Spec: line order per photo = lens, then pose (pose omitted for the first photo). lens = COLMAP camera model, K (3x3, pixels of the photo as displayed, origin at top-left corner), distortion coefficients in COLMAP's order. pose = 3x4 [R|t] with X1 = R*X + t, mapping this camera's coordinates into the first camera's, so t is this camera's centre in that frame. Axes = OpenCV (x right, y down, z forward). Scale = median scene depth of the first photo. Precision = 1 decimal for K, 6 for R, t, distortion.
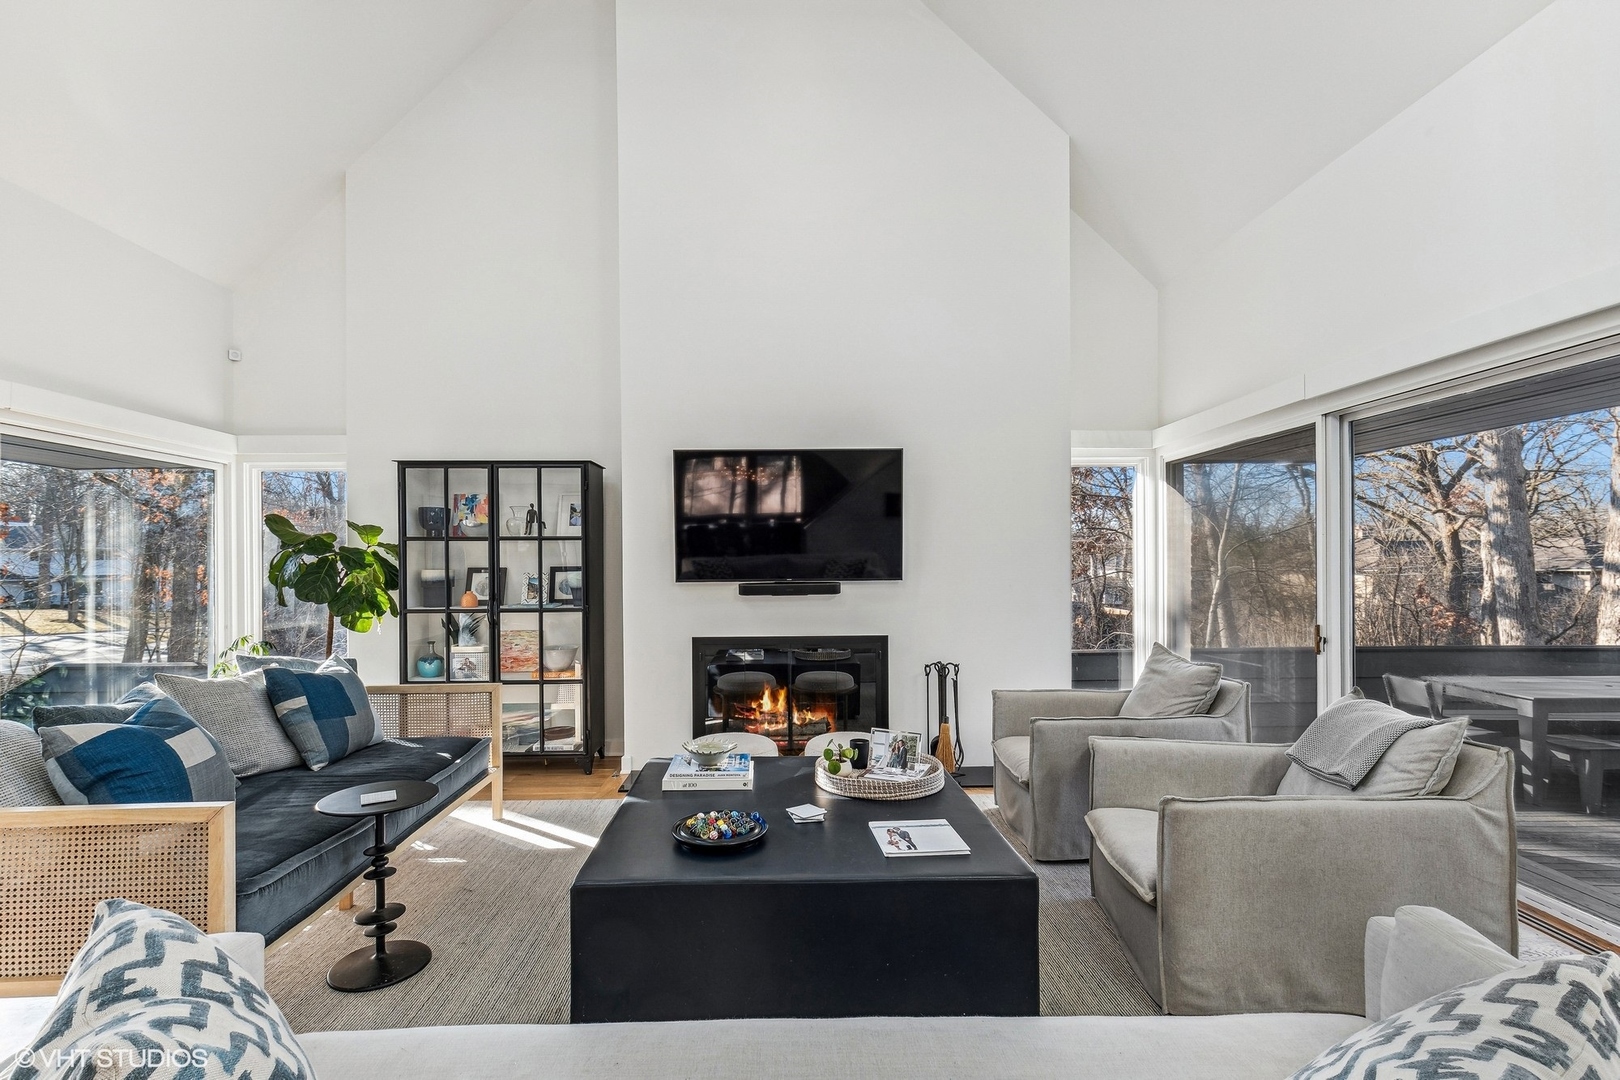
lens RADIAL K [[728.0, 0, 806.8], [0, 728.0, 548.6], [0, 0, 1]] dist [0.004141, 0.000072]
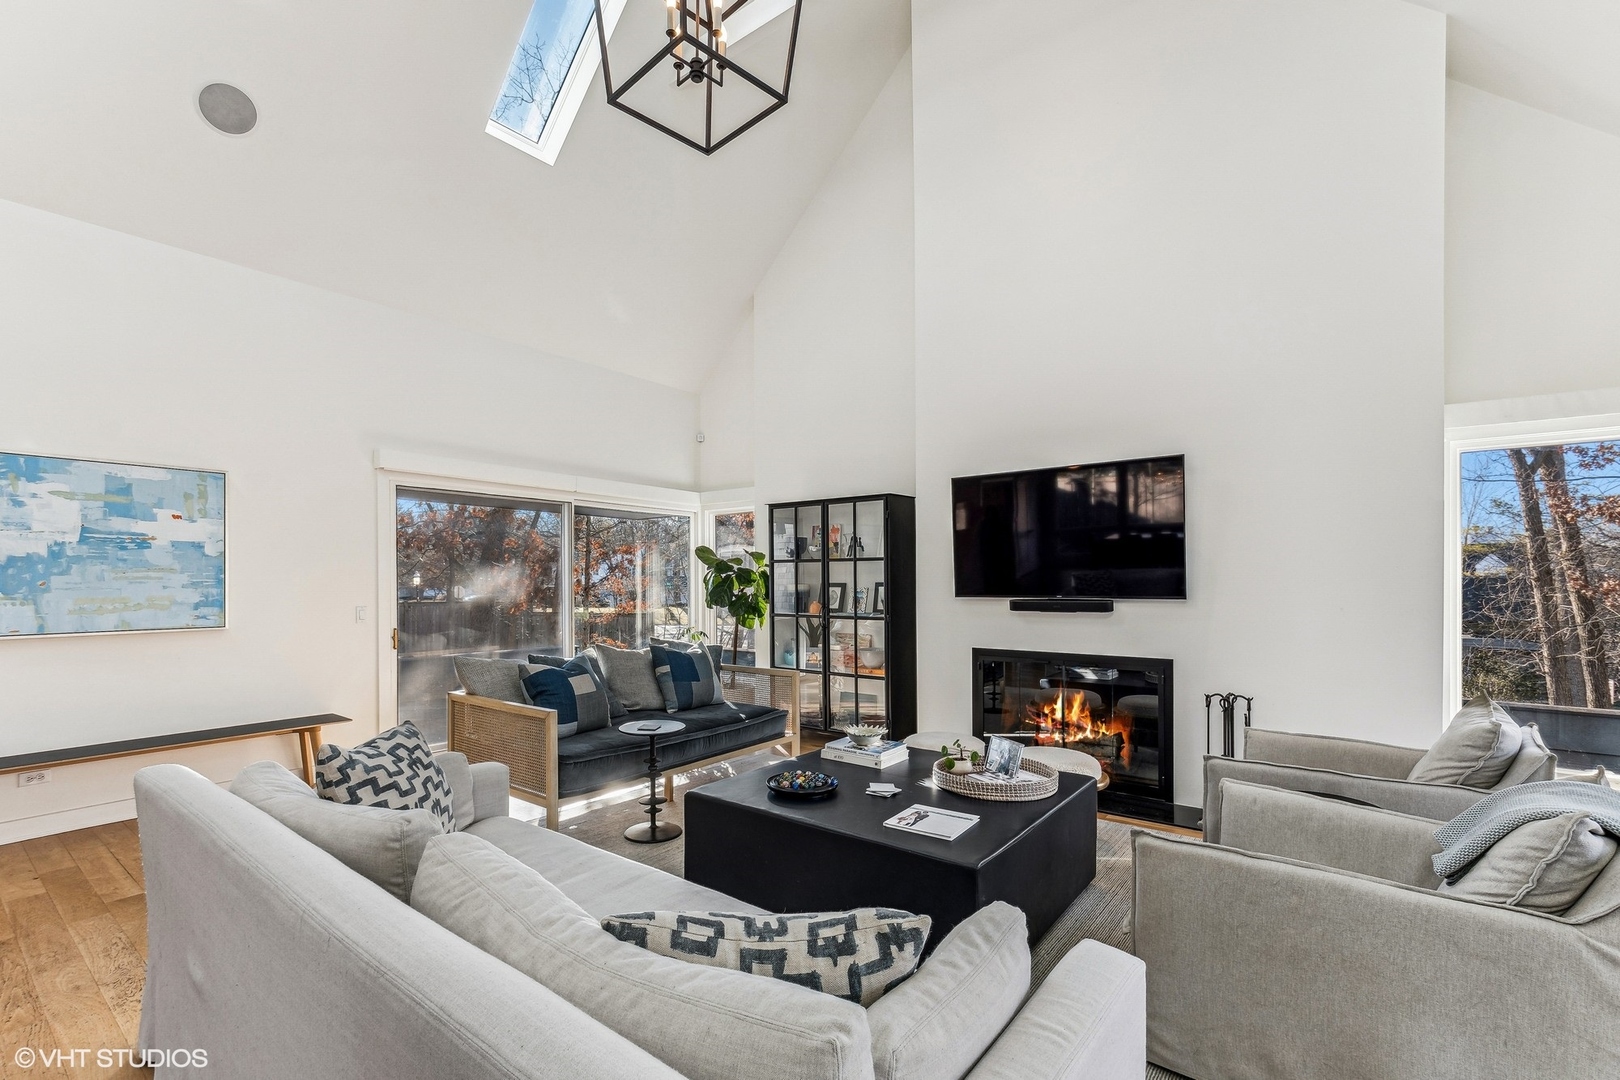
lens RADIAL K [[728.8, 0, 806.2], [0, 728.8, 576.8], [0, 0, 1]] dist [0.000240, 0.000784]
pose [[0.768365, 0.000642, -0.640011, 0.359857], [0.010748, 0.999846, 0.013906, -0.002854], [0.639921, -0.017564, 0.768240, -0.000081]]
